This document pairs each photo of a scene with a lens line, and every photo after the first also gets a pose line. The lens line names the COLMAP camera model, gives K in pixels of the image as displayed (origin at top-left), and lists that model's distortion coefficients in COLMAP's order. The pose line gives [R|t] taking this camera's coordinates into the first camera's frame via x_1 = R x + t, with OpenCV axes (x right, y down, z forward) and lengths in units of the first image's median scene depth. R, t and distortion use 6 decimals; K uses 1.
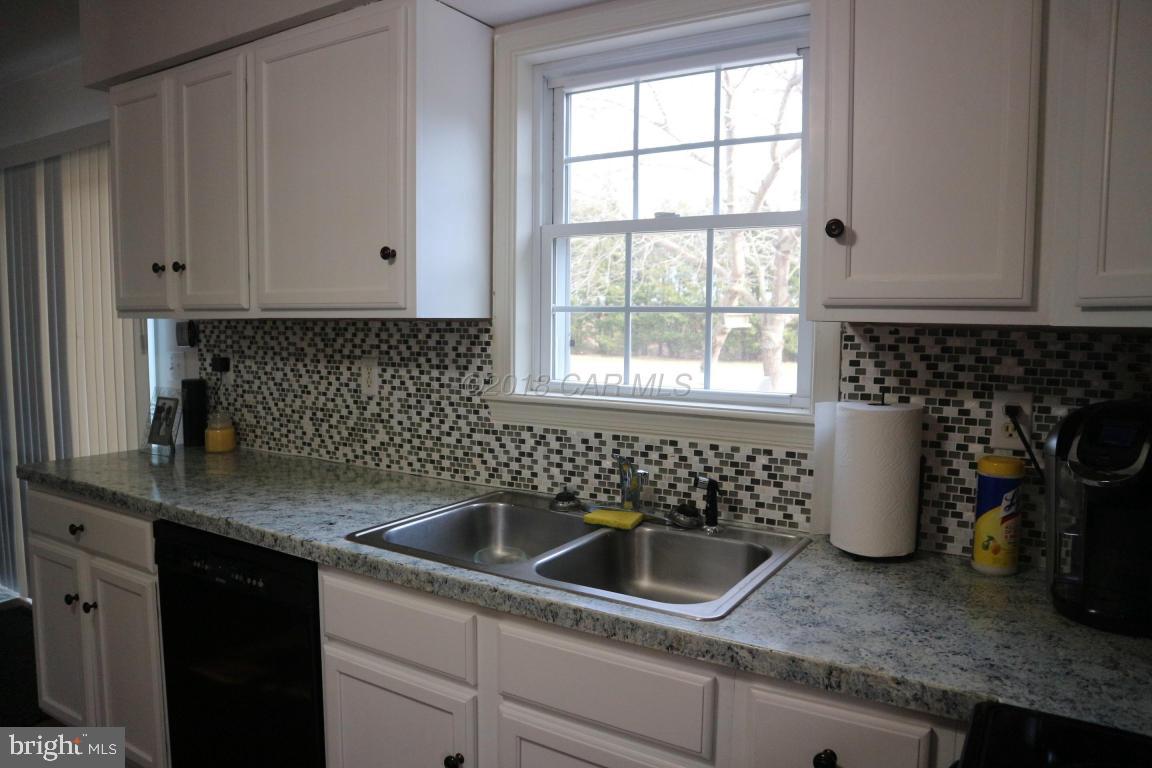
lens RADIAL K [[792.2, 0, 574.8], [0, 792.2, 397.7], [0, 0, 1]] dist [-0.112357, 0.000896]
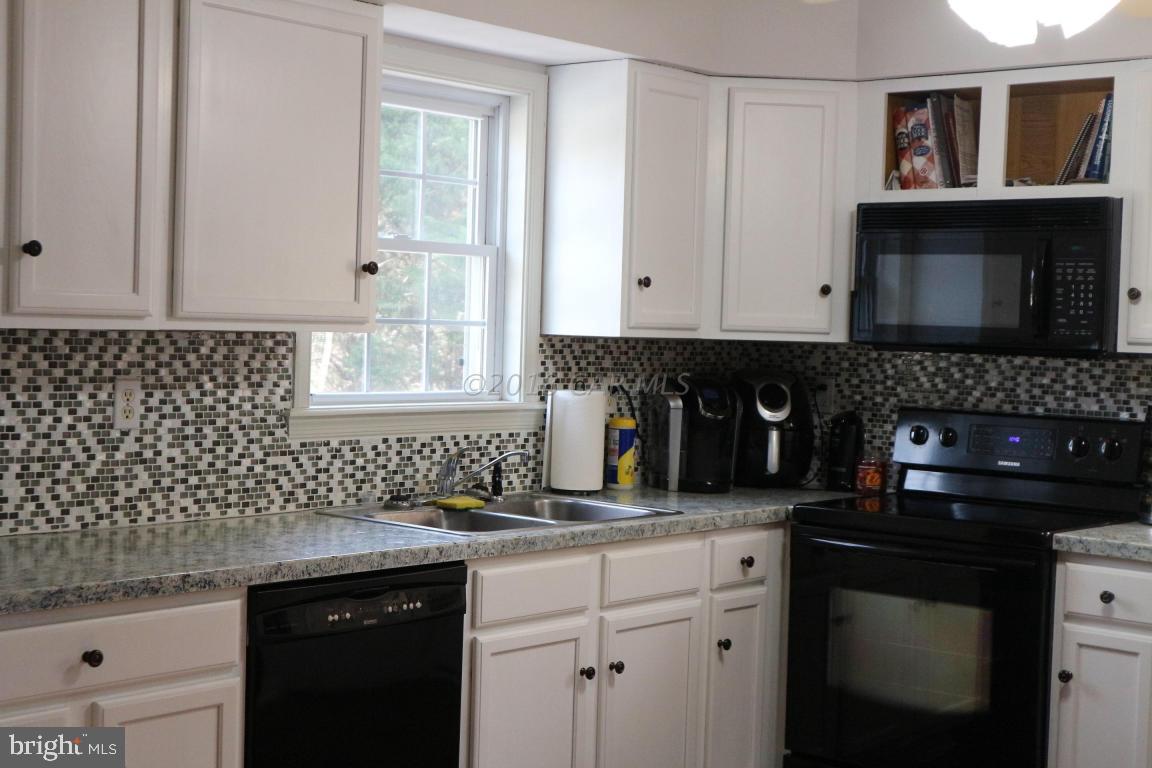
lens RADIAL K [[1765.4, 0, 576.0], [0, 1765.4, 384.0], [0, 0, 1]] dist [0.009564, 0.038405]
pose [[0.142133, -0.042024, 0.988955, -1.956604], [0.068507, 0.997120, 0.032525, -0.075213], [-0.987474, 0.063127, 0.144603, 0.344443]]
